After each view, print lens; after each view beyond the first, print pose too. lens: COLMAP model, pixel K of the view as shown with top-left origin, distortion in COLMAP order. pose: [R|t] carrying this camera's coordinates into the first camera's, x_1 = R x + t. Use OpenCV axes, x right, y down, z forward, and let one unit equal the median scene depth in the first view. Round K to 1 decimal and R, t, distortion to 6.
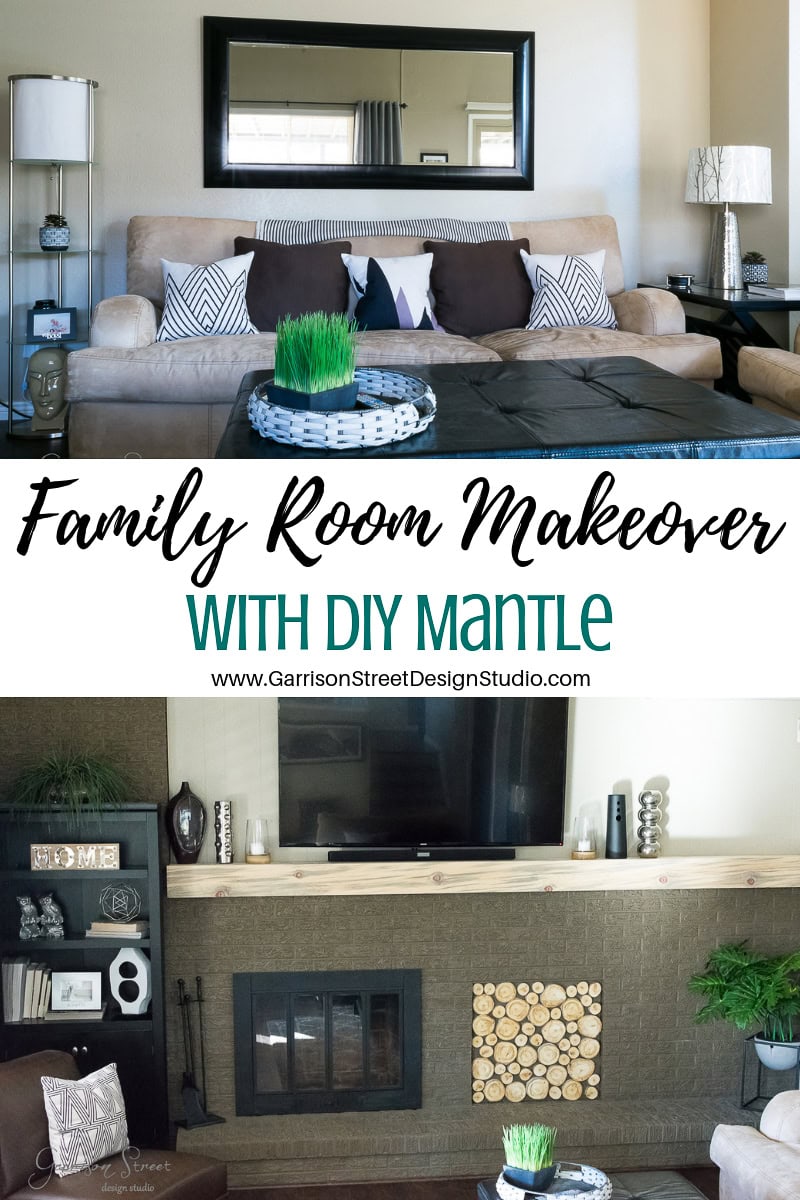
lens RADIAL K [[1278.0, 0, 401.7], [0, 1278.0, 932.9], [0, 0, 1]] dist [0.015391, 0.010836]
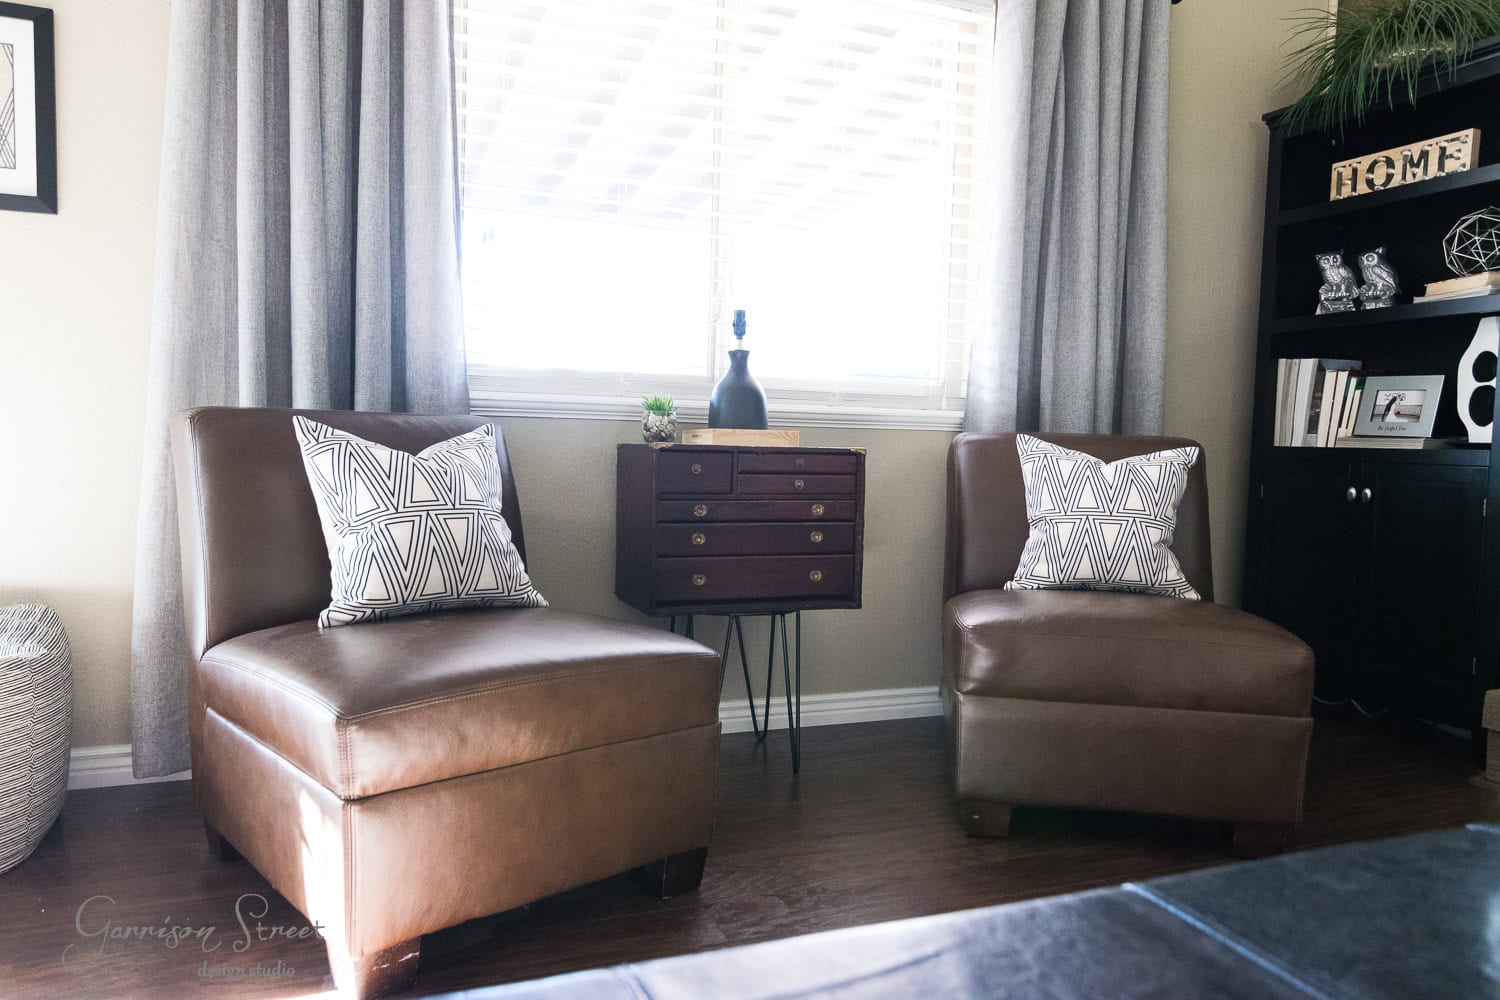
lens RADIAL K [[1019.6, 0, 744.3], [0, 1019.6, 503.2], [0, 0, 1]] dist [-0.003496, 0.000355]
pose [[0.240023, 0.067232, -0.968436, 0.131493], [-0.156989, 0.987156, 0.029623, 0.117904], [0.957989, 0.144923, 0.247495, 0.561548]]
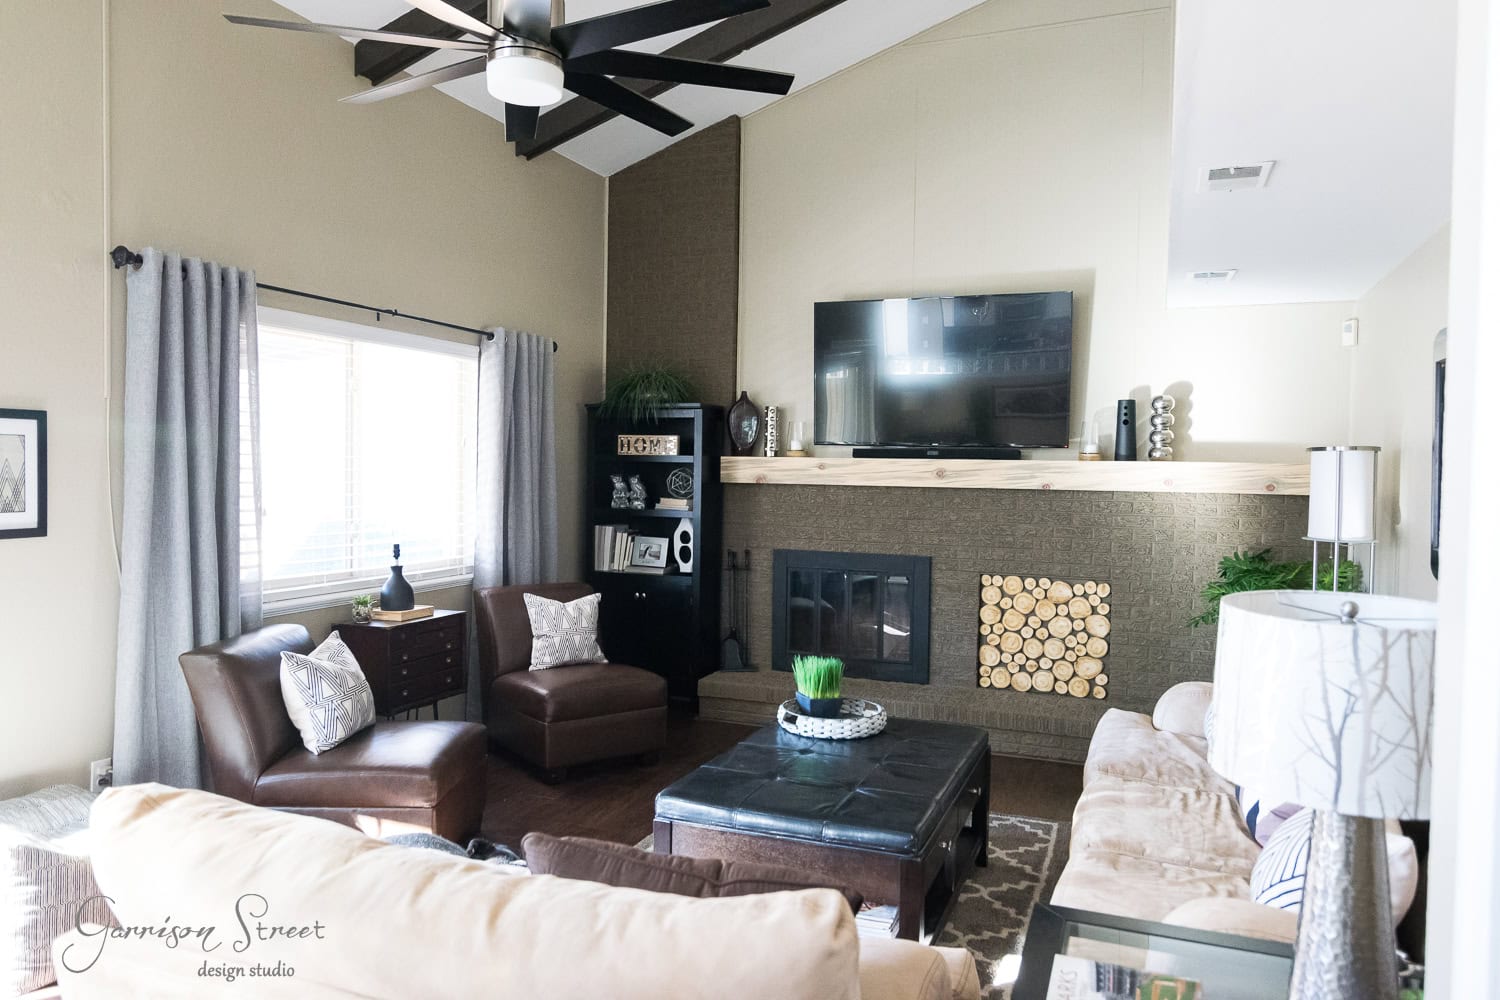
lens RADIAL K [[1019.6, 0, 744.3], [0, 1019.6, 503.2], [0, 0, 1]] dist [-0.003496, 0.000355]
pose [[0.865176, 0.033870, -0.500323, 0.319818], [-0.083838, 0.993444, -0.077722, 0.065141], [0.494410, 0.109190, 0.862343, 0.150414]]
